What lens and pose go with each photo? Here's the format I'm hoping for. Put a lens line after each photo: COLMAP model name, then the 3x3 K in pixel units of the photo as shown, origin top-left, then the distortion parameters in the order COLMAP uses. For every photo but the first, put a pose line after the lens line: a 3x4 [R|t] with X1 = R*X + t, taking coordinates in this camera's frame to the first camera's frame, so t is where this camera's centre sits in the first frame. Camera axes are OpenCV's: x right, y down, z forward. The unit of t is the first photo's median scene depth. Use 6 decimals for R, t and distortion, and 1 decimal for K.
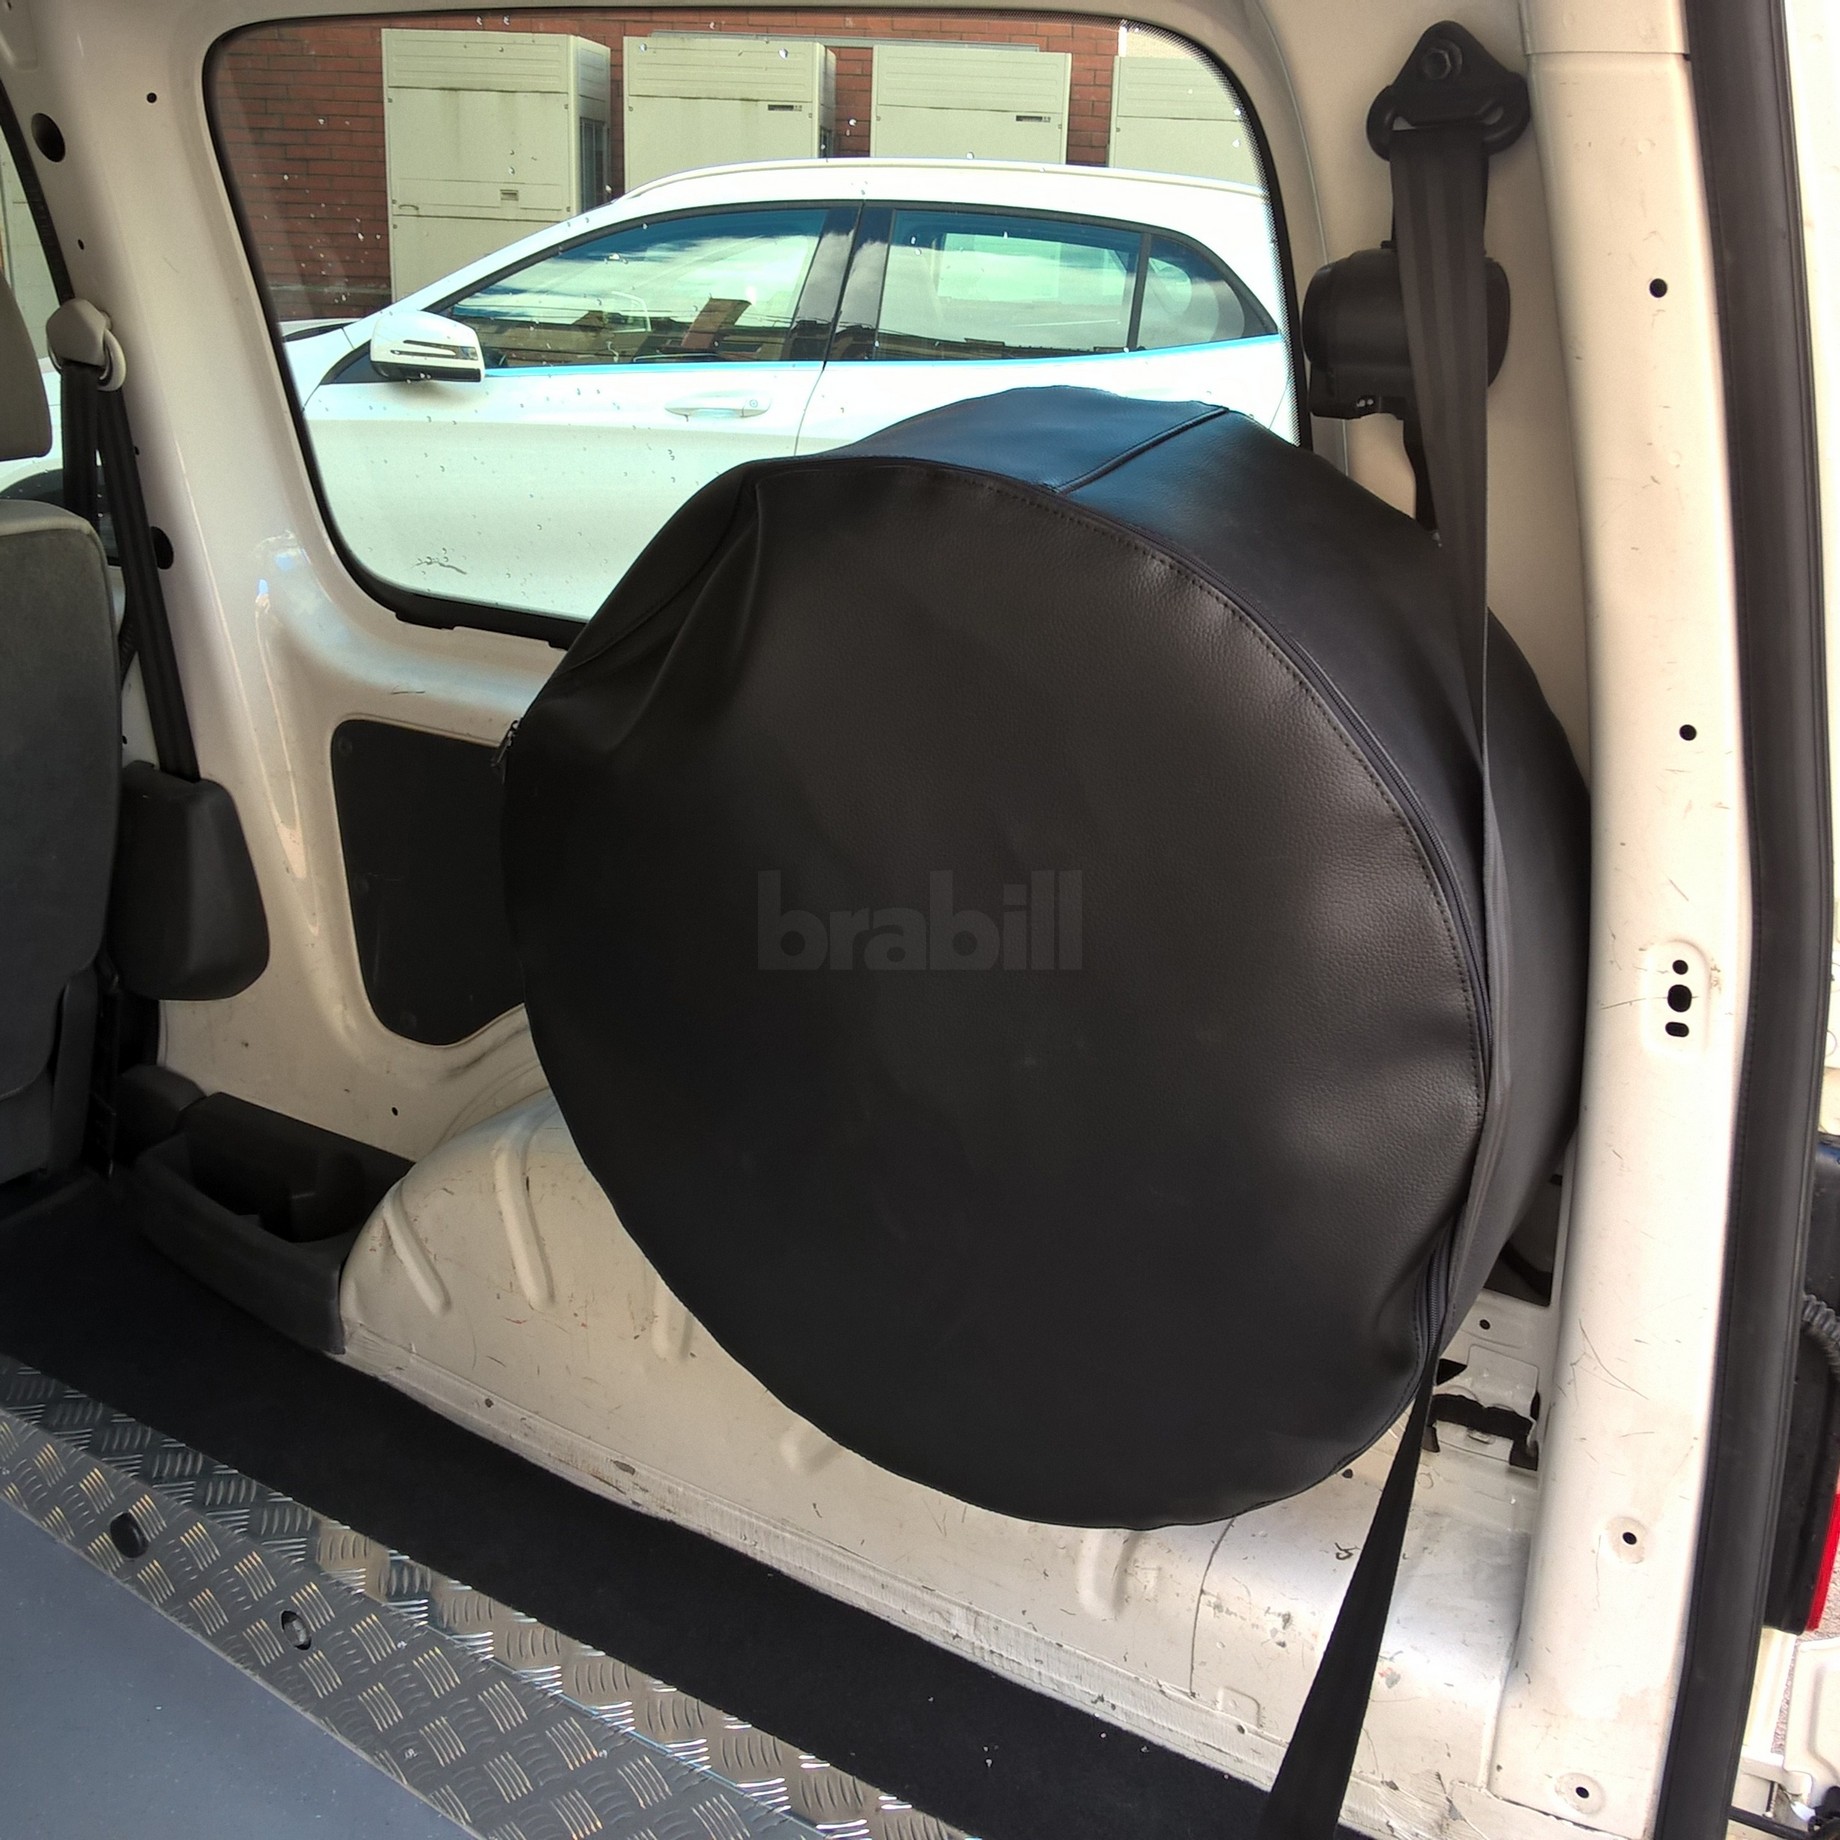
lens RADIAL K [[1951.3, 0, 920.0], [0, 1951.3, 920.0], [0, 0, 1]] dist [0.117027, -0.253059]
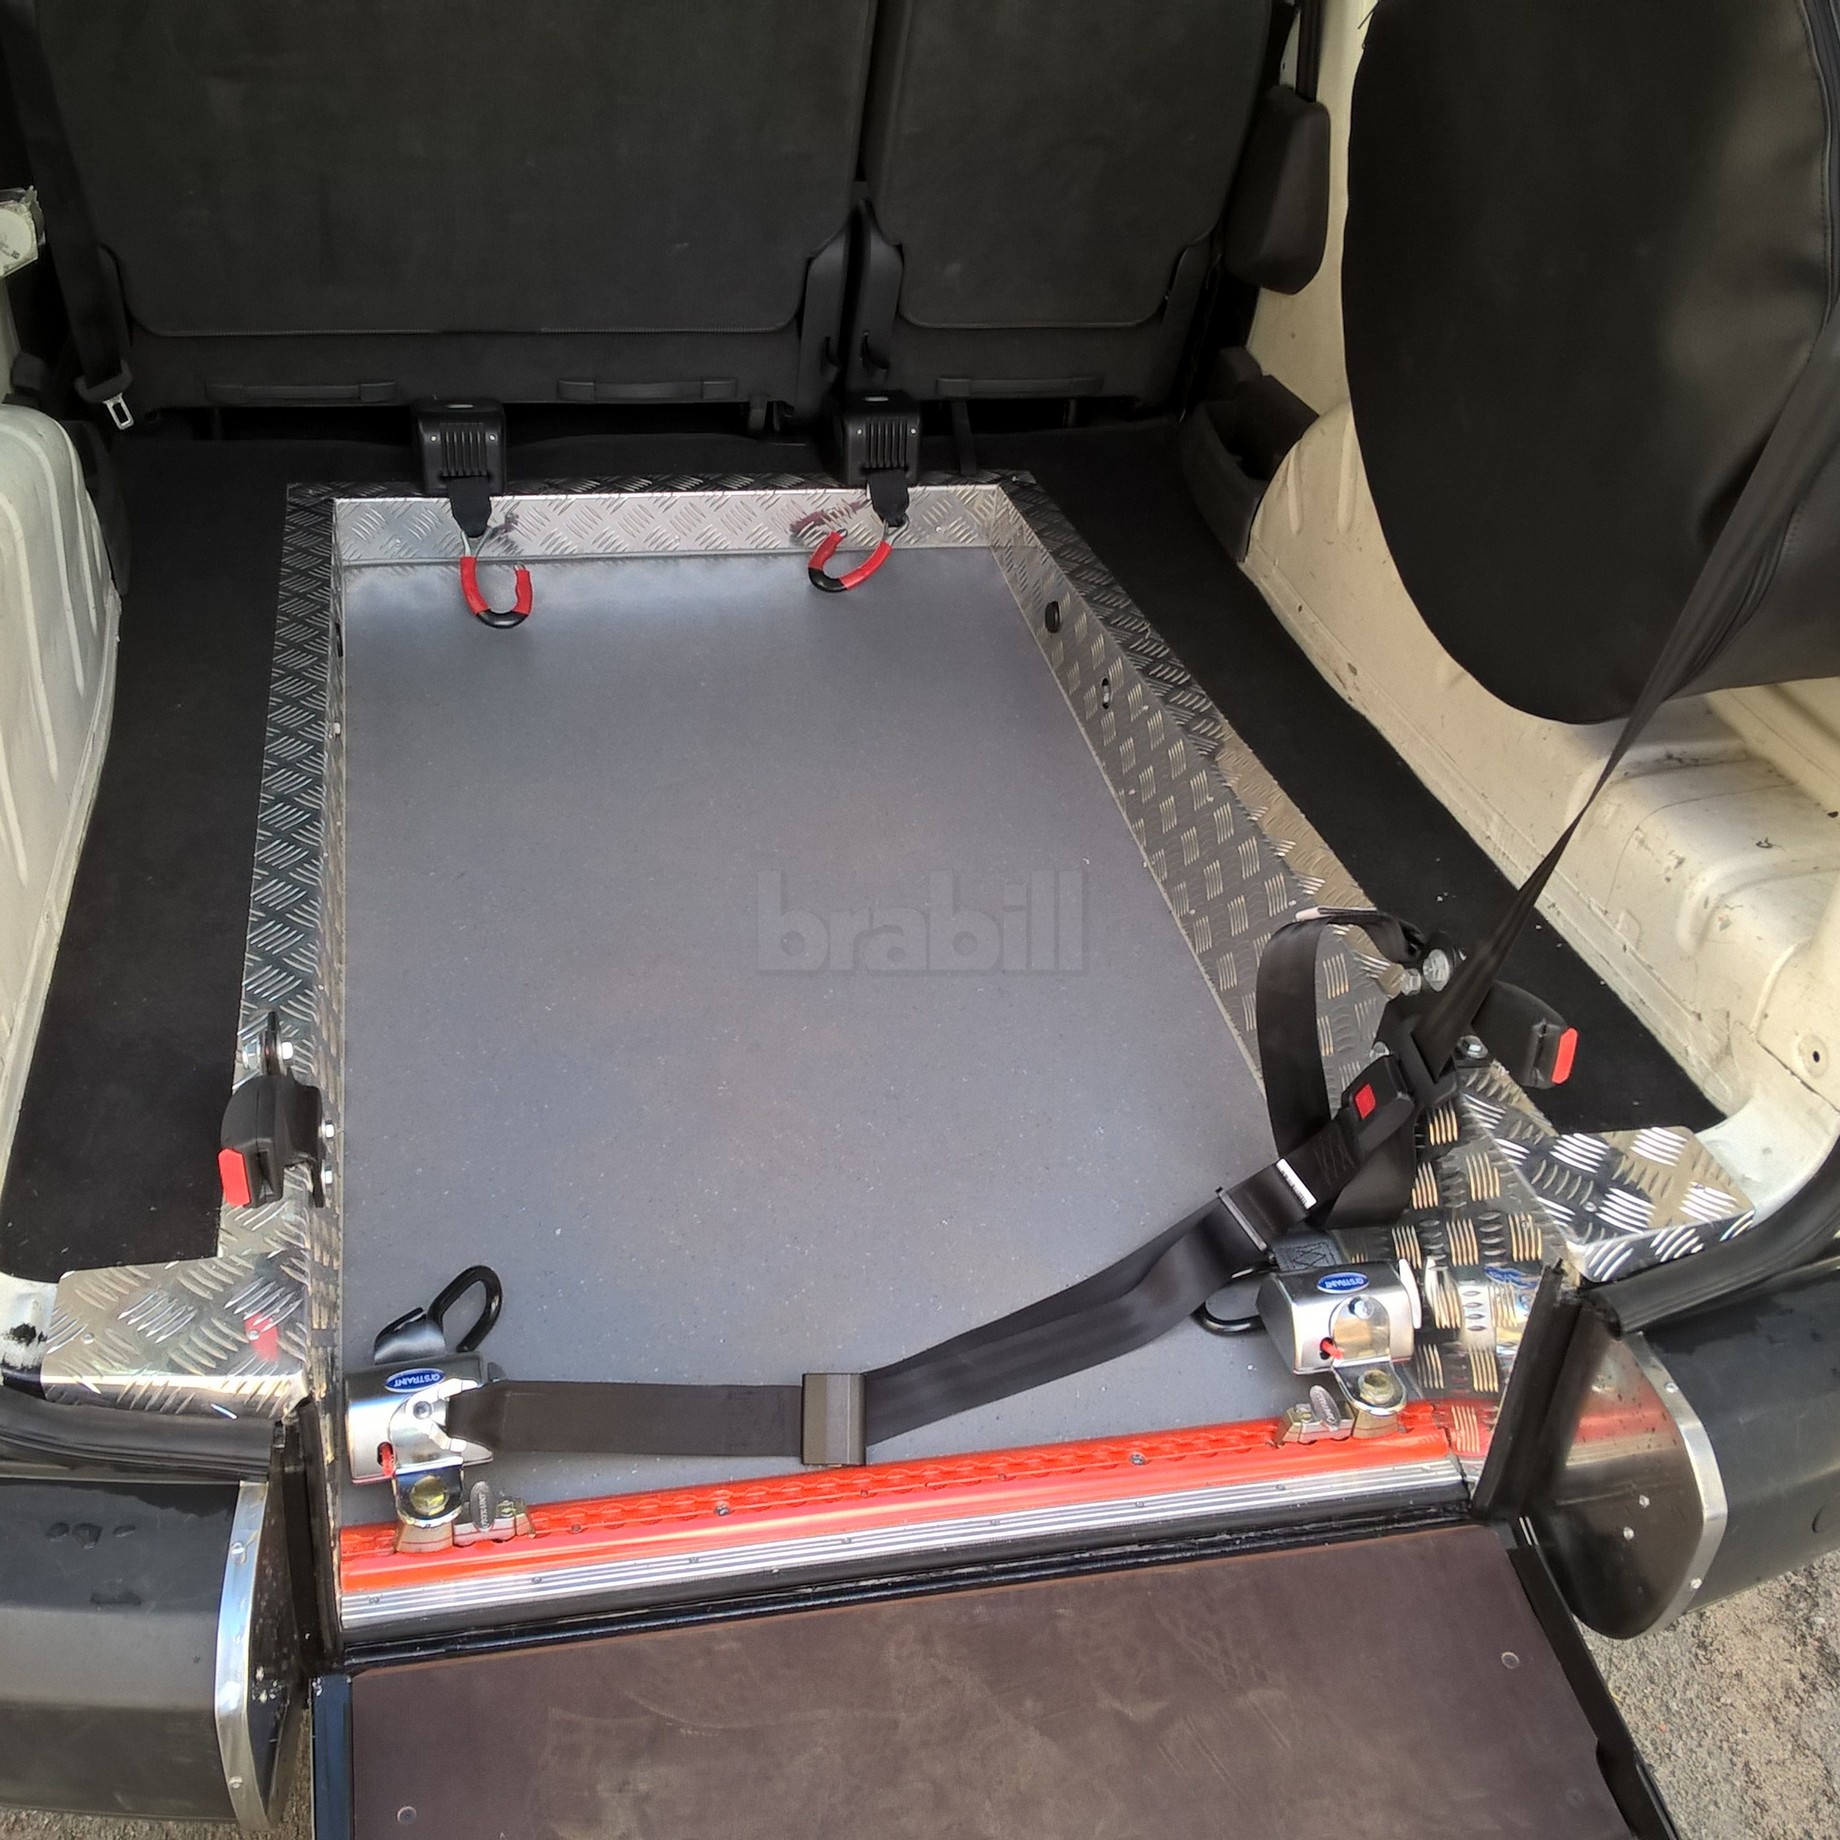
lens RADIAL K [[2195.1, 0, 920.0], [0, 2195.1, 920.0], [0, 0, 1]] dist [-0.072225, -0.022025]
pose [[0.702229, 0.376490, -0.604260, 0.487520], [-0.293887, 0.926341, 0.235632, 0.158422], [0.648464, 0.012116, 0.761149, -0.200612]]
